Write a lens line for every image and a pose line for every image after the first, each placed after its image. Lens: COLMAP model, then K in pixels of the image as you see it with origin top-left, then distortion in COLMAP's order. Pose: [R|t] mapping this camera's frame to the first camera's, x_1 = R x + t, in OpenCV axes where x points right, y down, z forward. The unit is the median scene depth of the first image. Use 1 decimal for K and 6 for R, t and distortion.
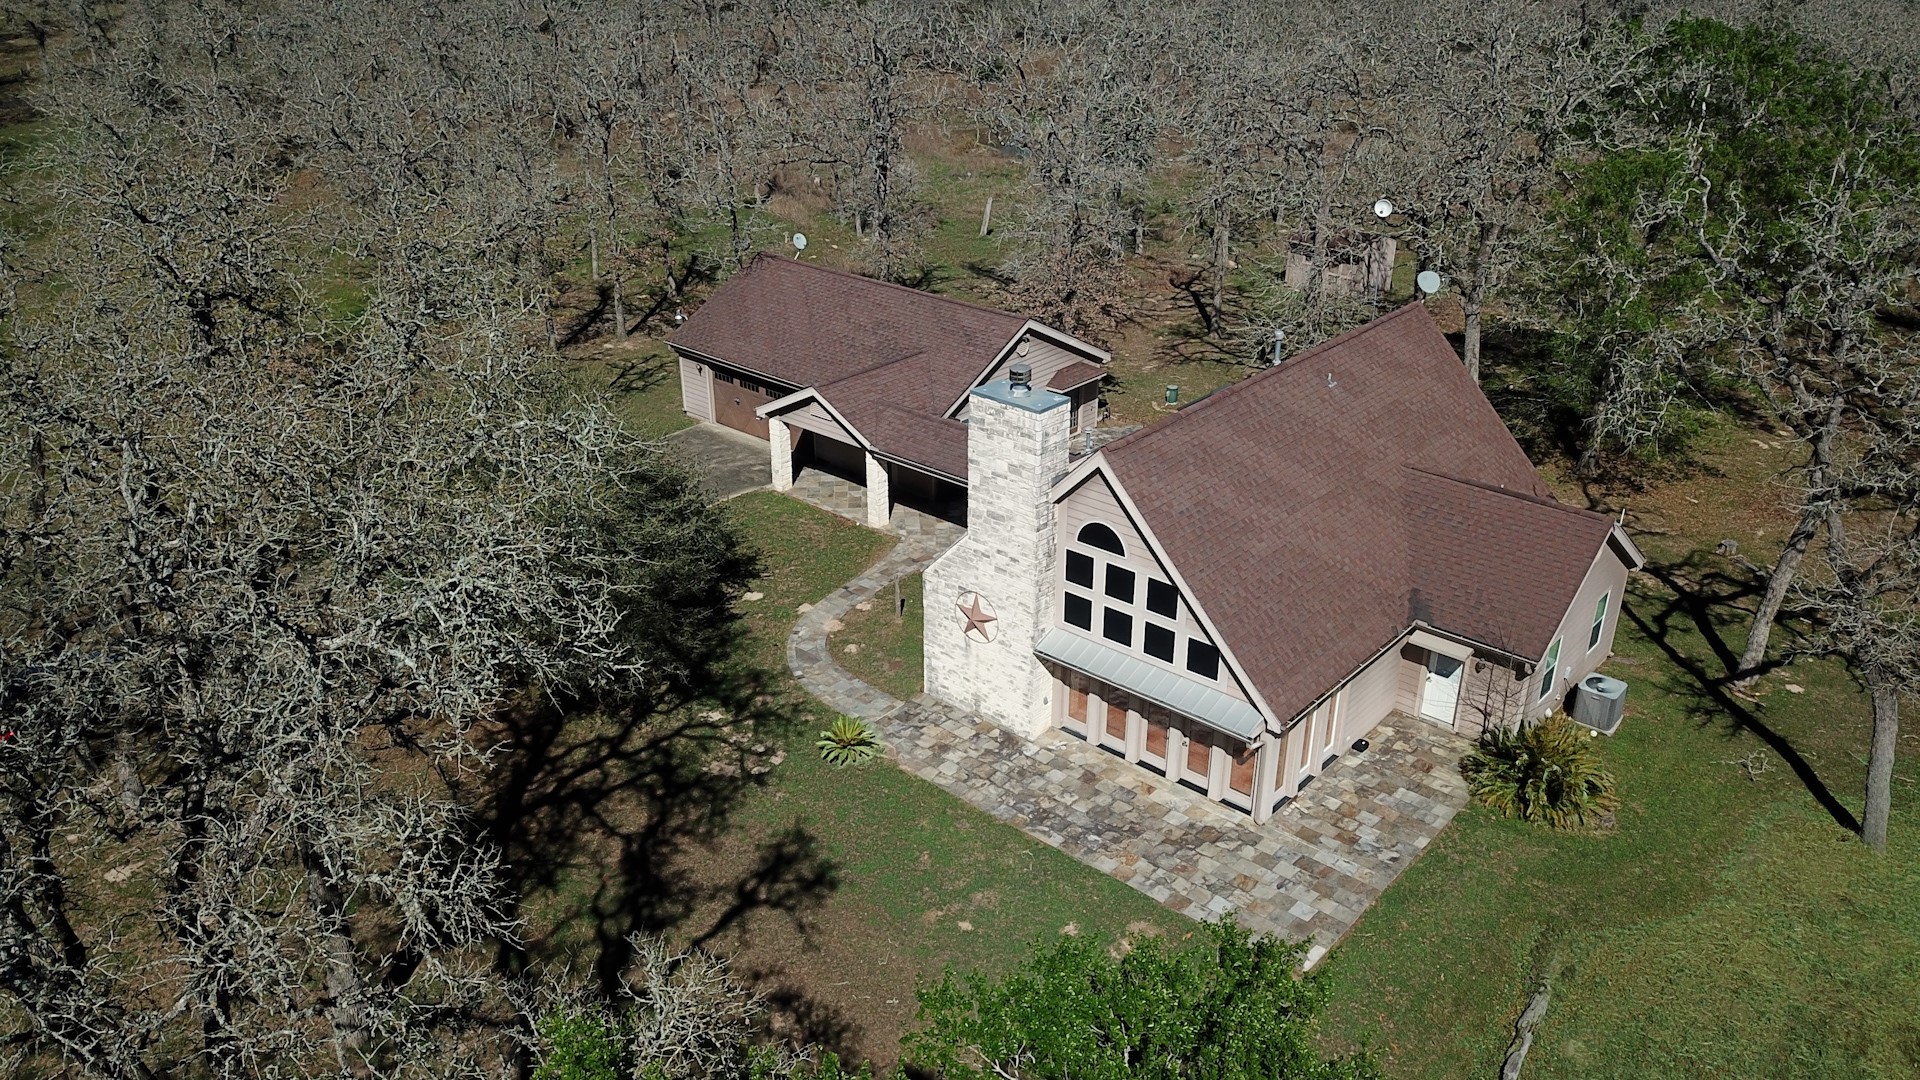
lens RADIAL K [[1470.7, 0, 953.7], [0, 1470.7, 559.3], [0, 0, 1]] dist [0.194721, -0.482111]
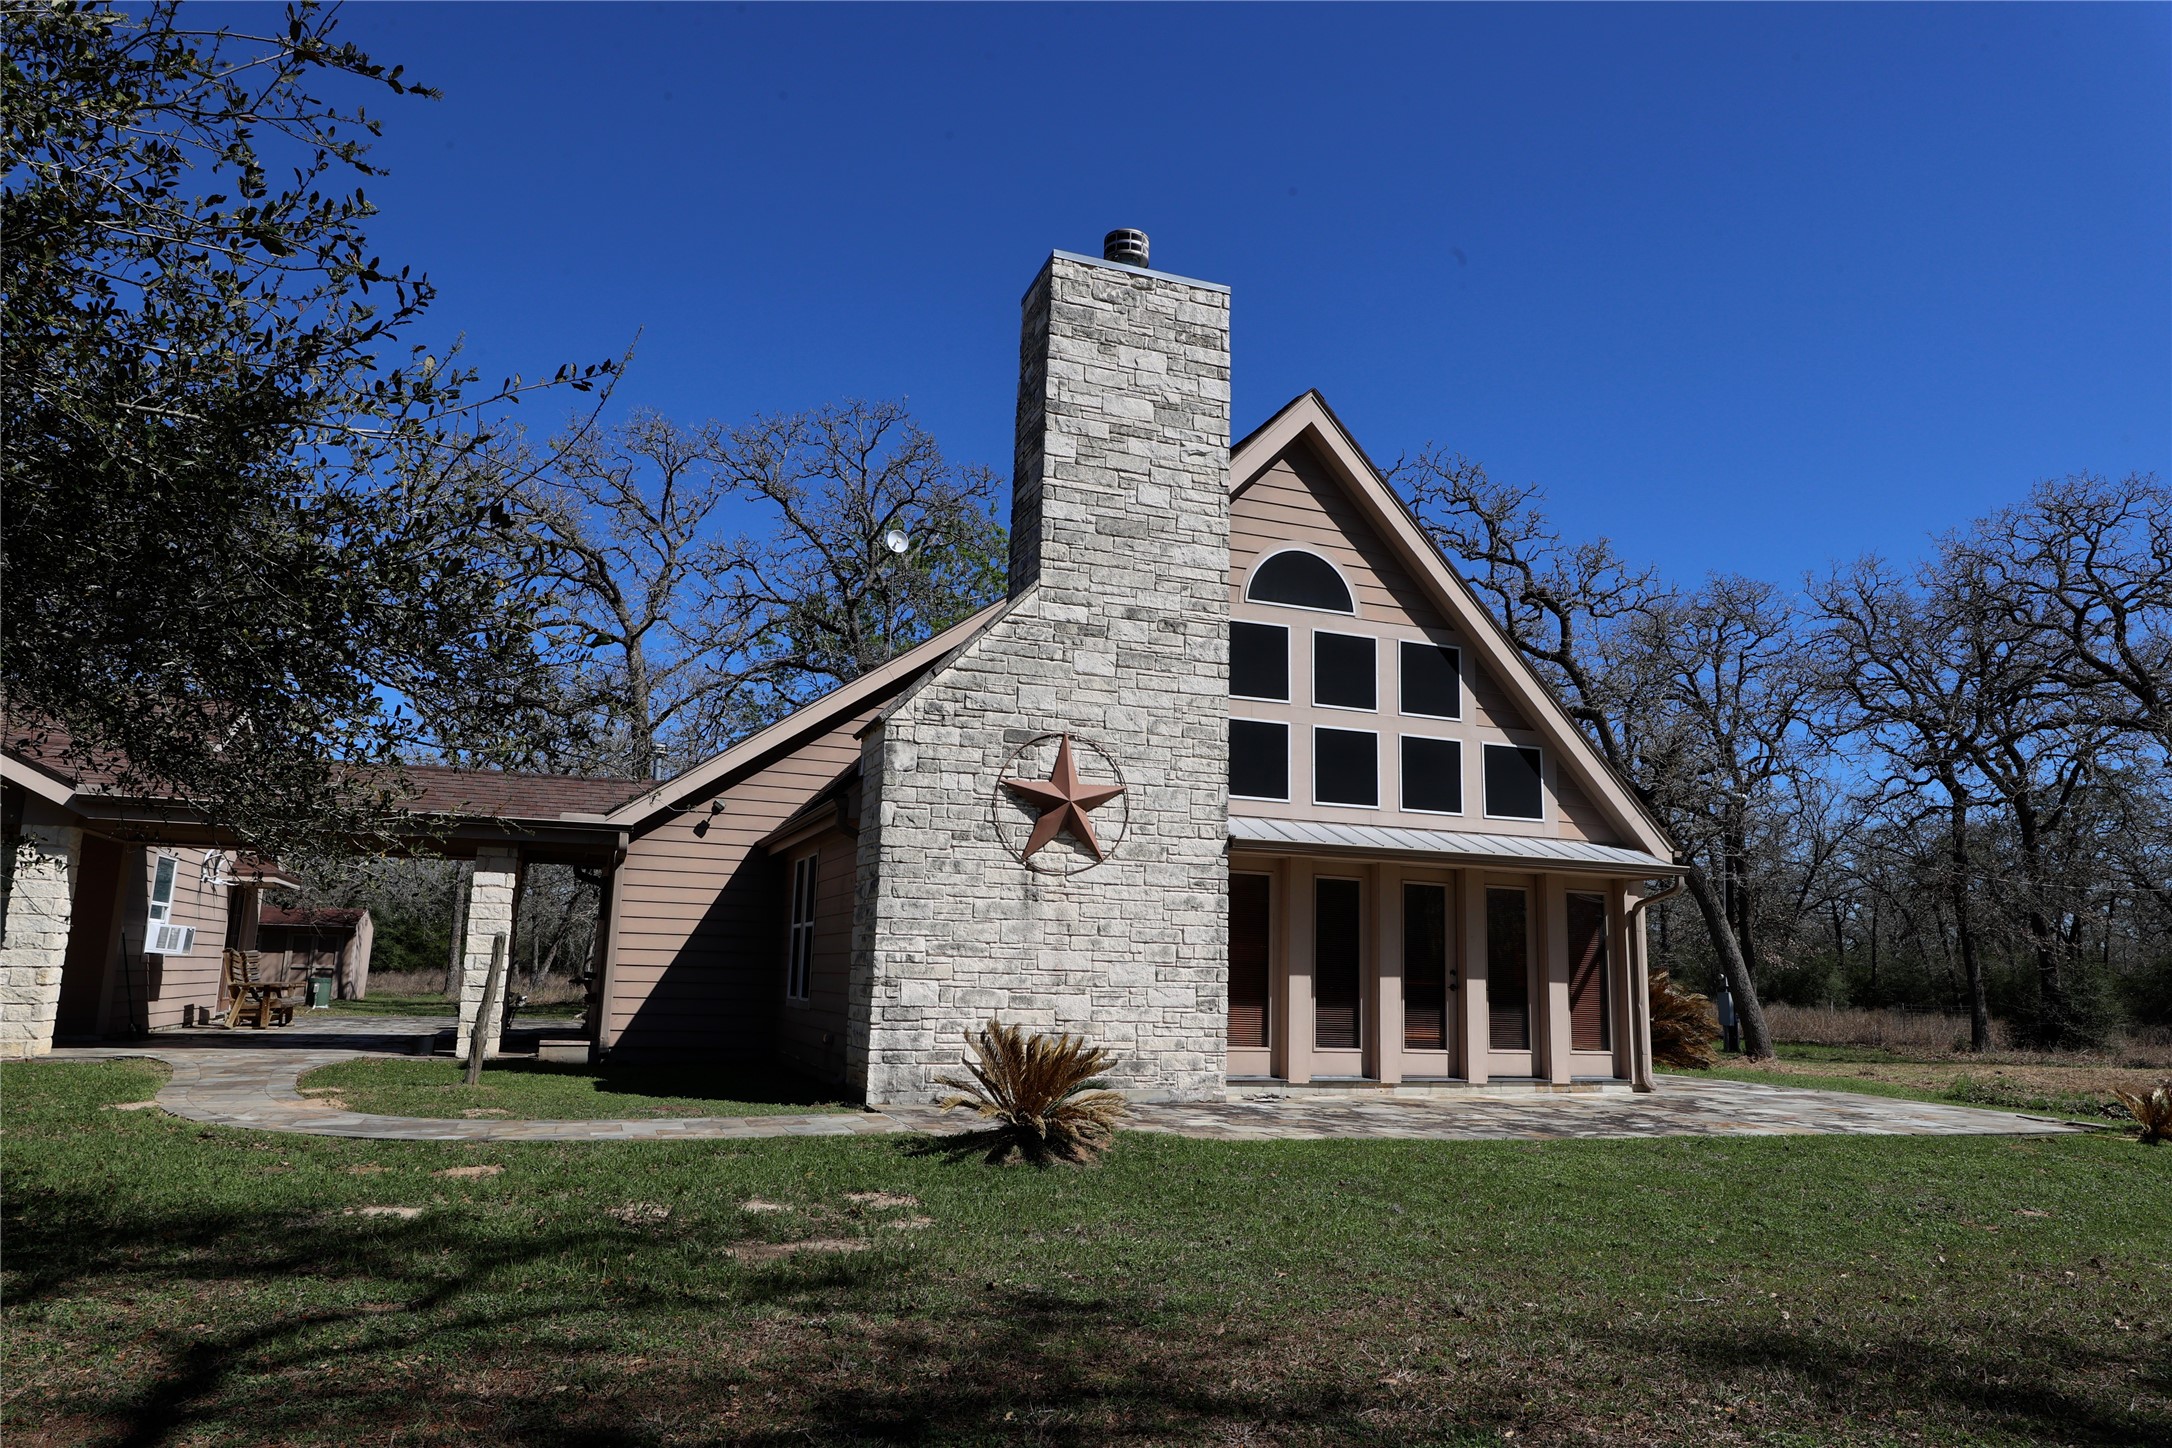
lens RADIAL K [[1445.7, 0, 1110.7], [0, 1445.7, 728.7], [0, 0, 1]] dist [0.023316, -0.000014]
pose [[0.455291, 0.170568, 0.873852, -0.336094], [0.371261, 0.855707, -0.360459, 0.174220], [-0.809244, 0.488540, 0.326270, 0.881777]]
